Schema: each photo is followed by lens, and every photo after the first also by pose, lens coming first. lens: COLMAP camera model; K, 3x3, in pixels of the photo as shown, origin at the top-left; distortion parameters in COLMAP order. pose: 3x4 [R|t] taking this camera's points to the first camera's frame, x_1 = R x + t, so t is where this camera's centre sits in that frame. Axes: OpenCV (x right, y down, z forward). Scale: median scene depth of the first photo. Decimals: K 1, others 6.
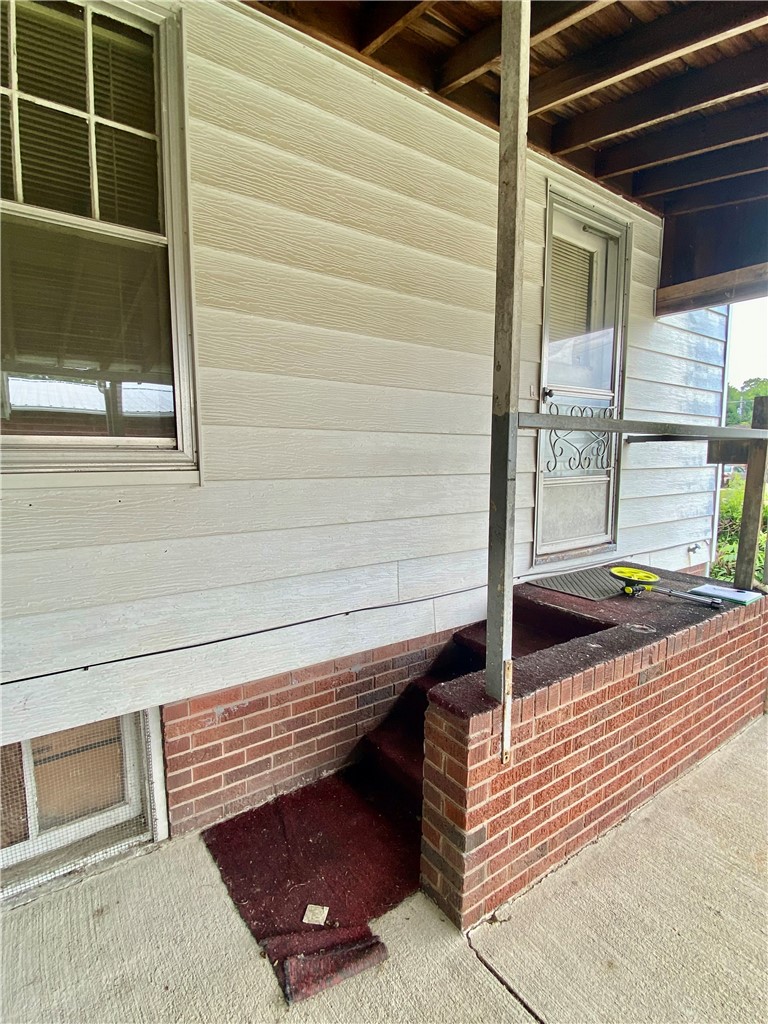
lens RADIAL K [[508.6, 0, 380.3], [0, 508.6, 508.1], [0, 0, 1]] dist [0.001454, -0.000846]
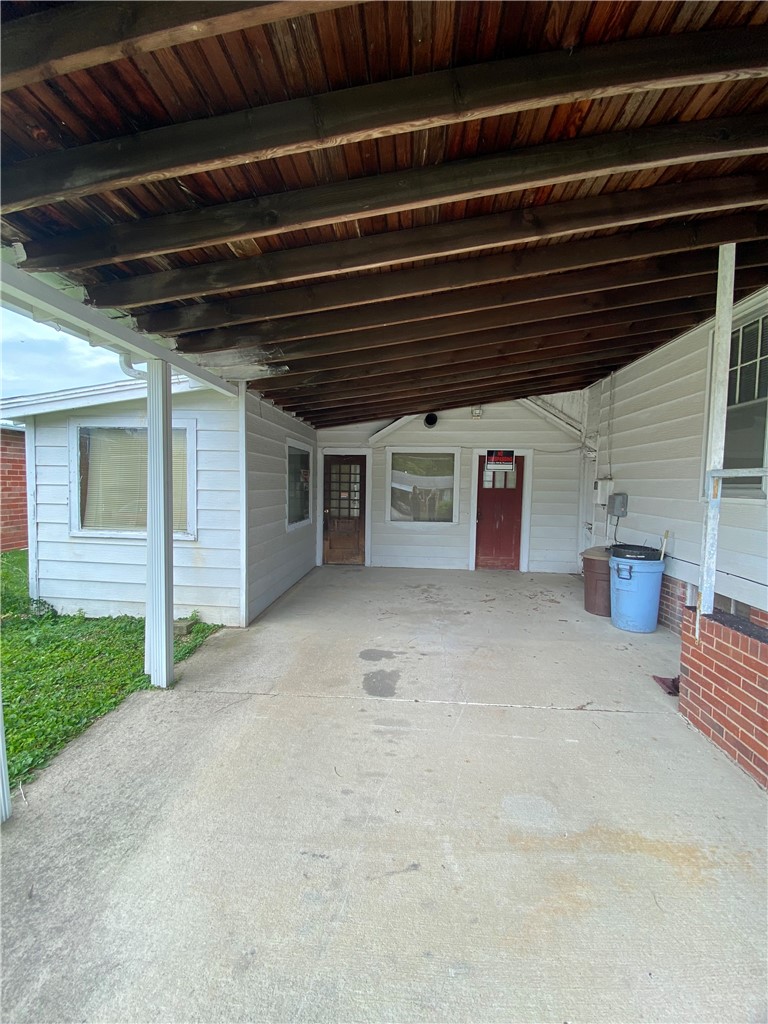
lens RADIAL K [[411.1, 0, 386.5], [0, 411.1, 509.8], [0, 0, 1]] dist [0.019997, -0.020901]
pose [[-0.631317, 0.036190, -0.774680, 1.656580], [-0.104434, 0.985845, 0.131162, -0.077738], [0.768461, 0.163708, -0.618601, 0.729043]]
